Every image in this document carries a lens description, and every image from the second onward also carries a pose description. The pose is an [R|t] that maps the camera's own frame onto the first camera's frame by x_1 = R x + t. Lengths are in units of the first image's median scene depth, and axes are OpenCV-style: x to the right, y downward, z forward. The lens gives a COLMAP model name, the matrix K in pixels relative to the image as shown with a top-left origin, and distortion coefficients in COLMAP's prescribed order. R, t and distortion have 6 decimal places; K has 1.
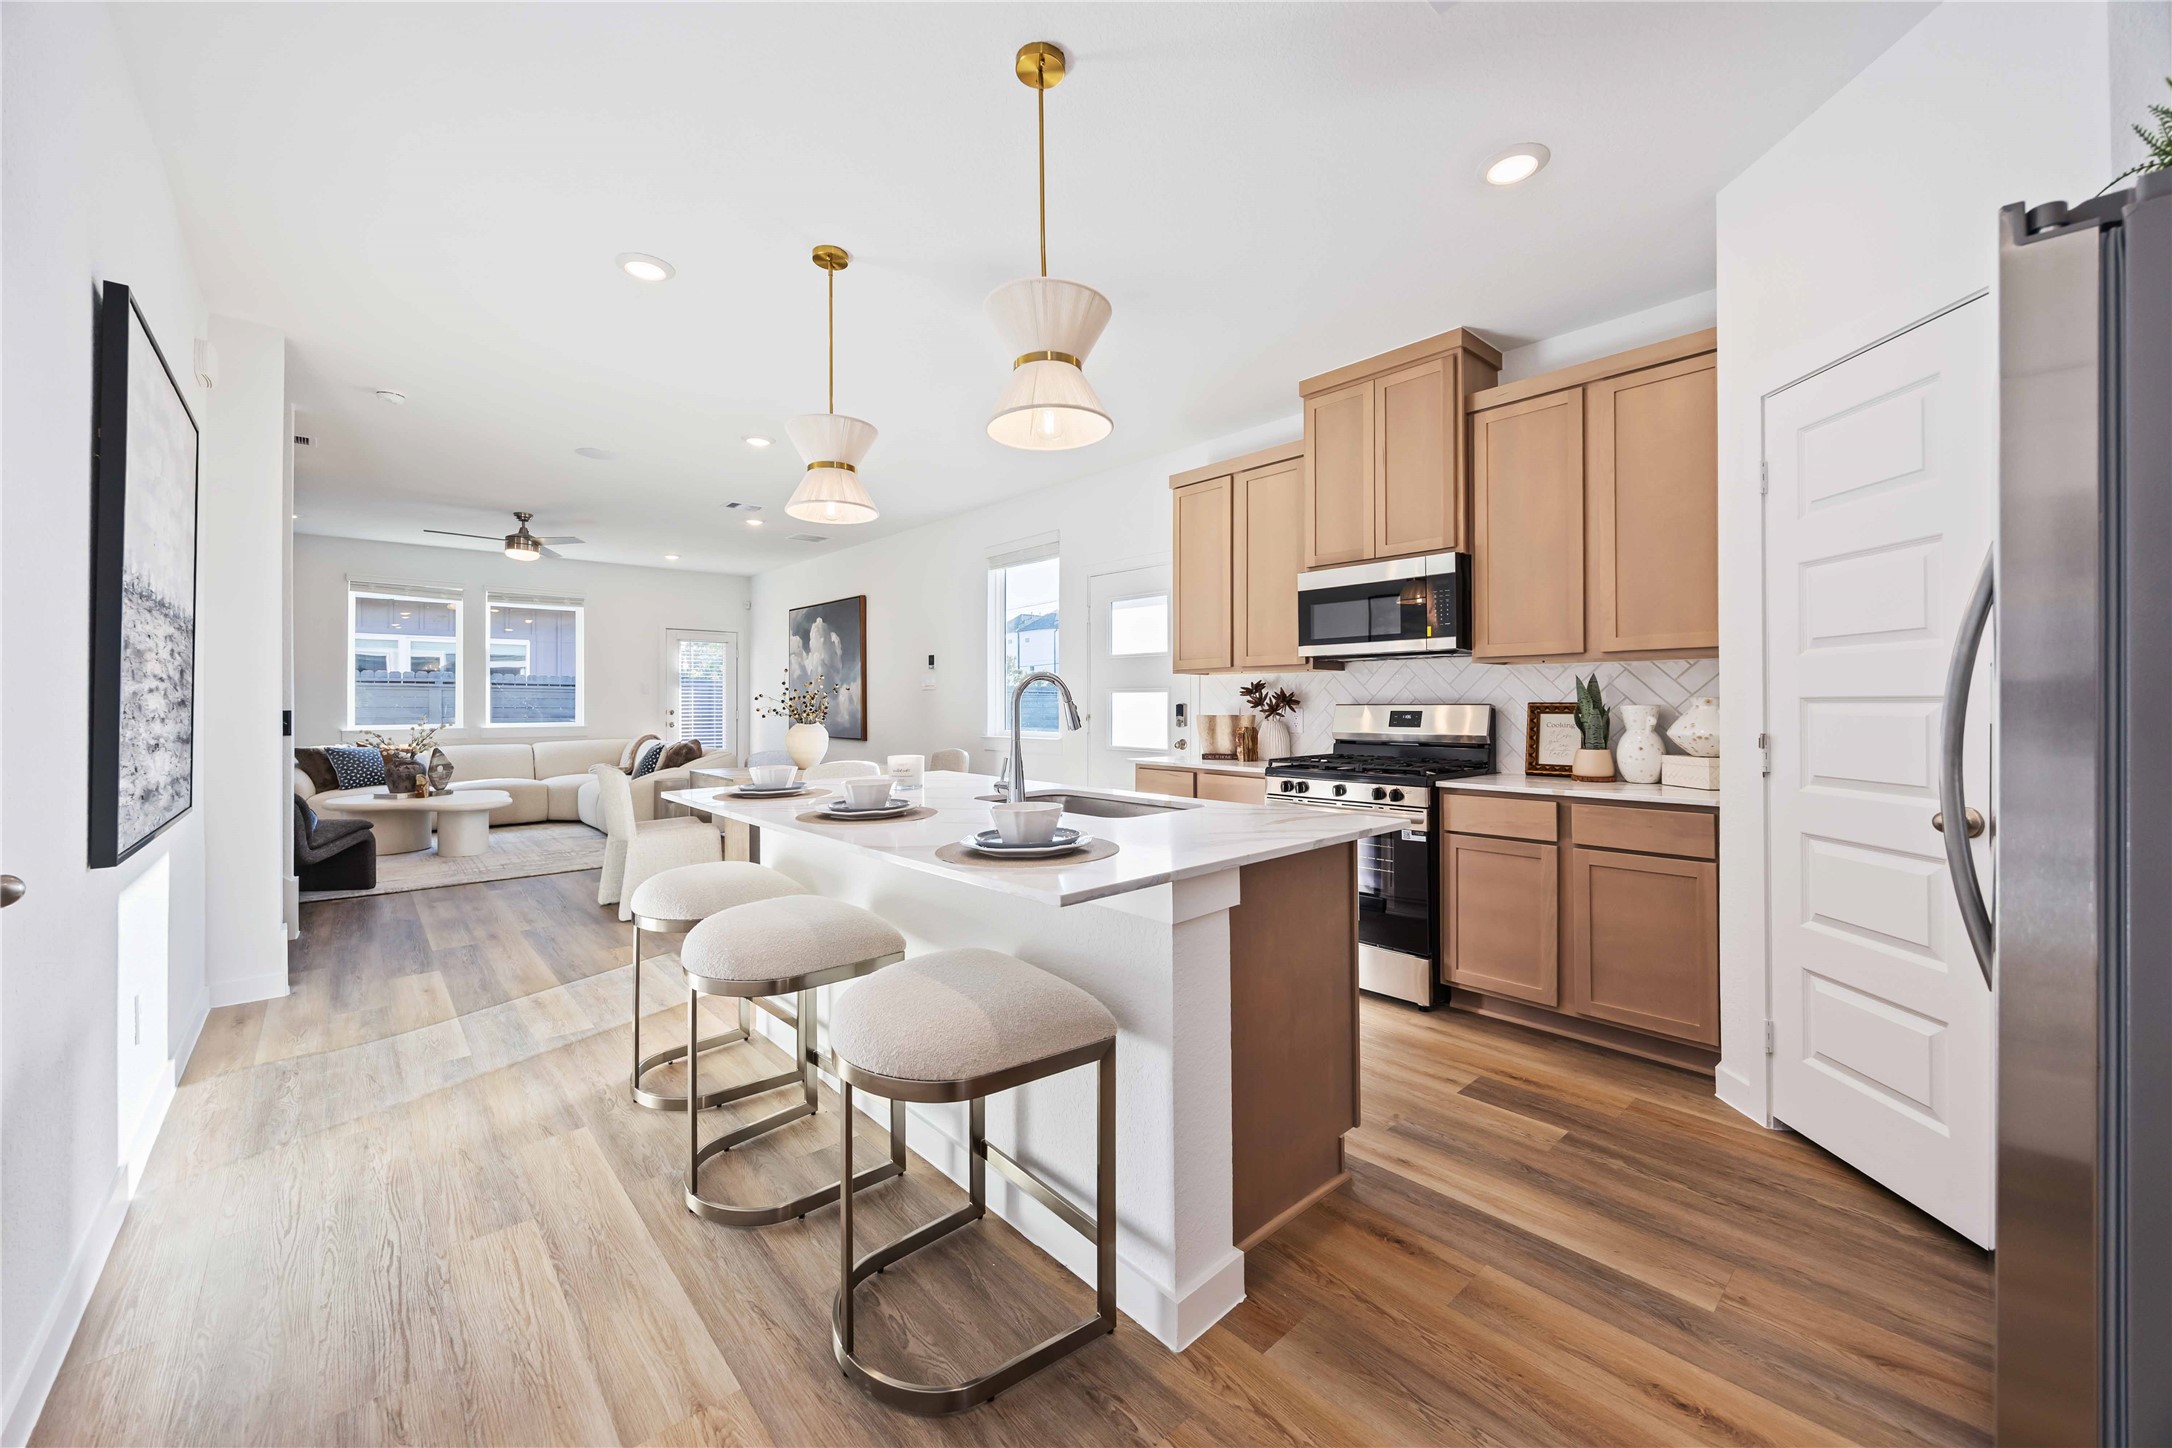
lens RADIAL K [[826.8, 0, 1093.5], [0, 826.8, 703.3], [0, 0, 1]] dist [0.001208, 0.000140]
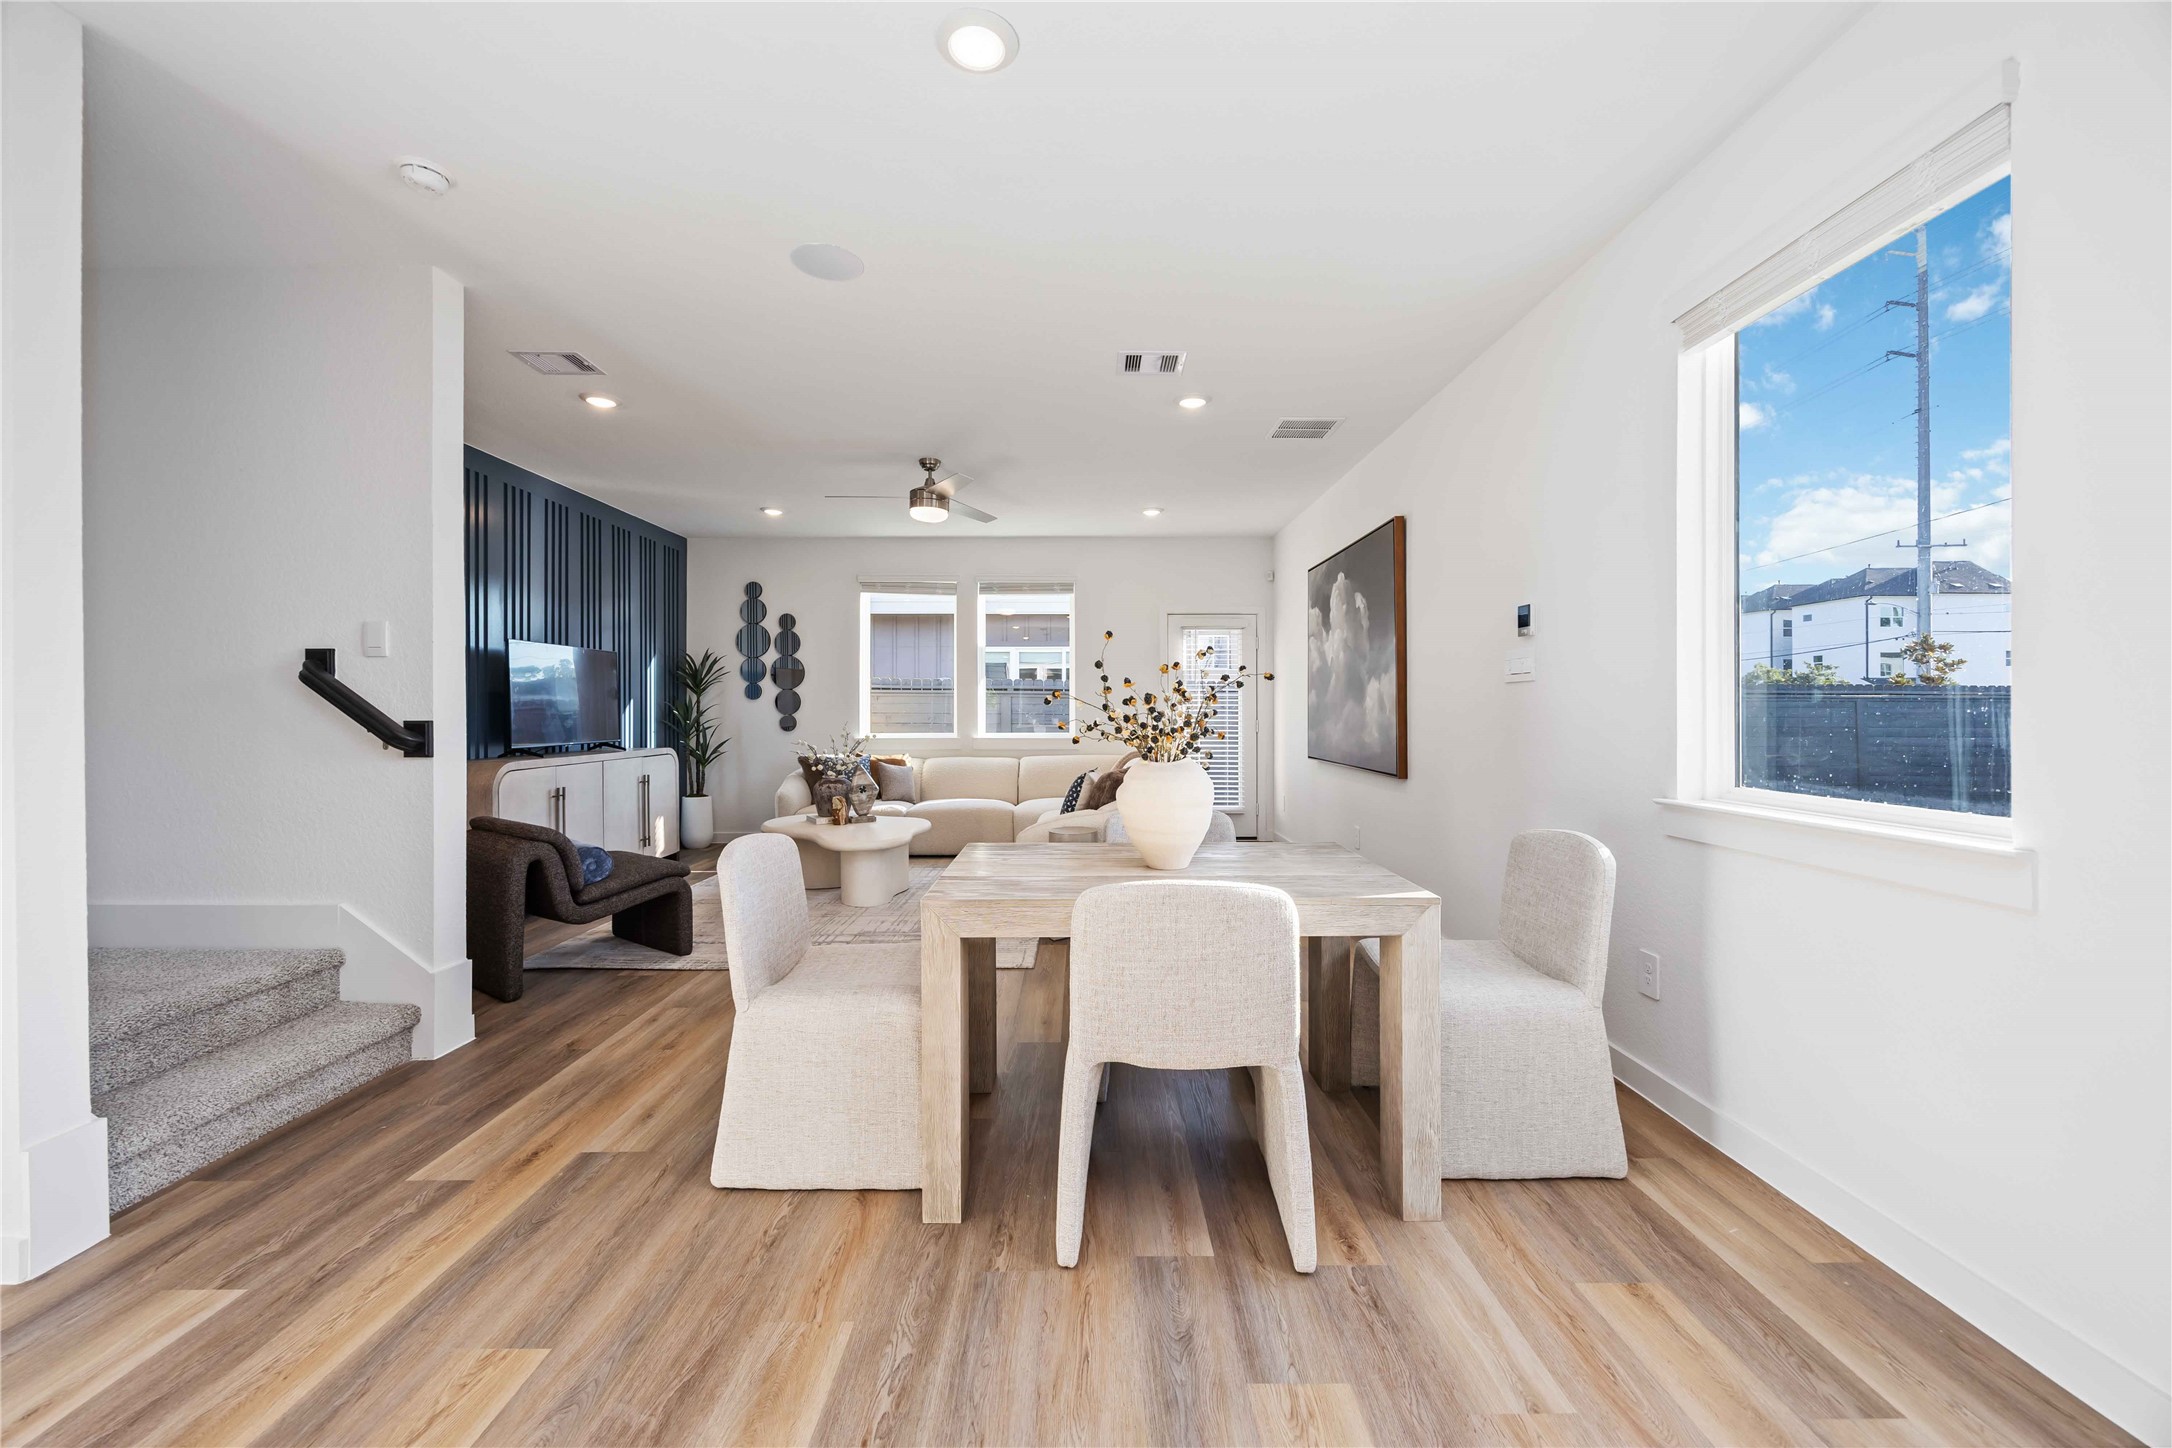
lens RADIAL K [[826.8, 0, 1084.8], [0, 826.8, 712.0], [0, 0, 1]] dist [0.001208, 0.000140]
pose [[0.742059, 0.002698, -0.670329, -0.070698], [-0.000638, 0.999994, 0.003319, -0.000816], [0.670334, -0.002035, 0.742057, 0.501351]]
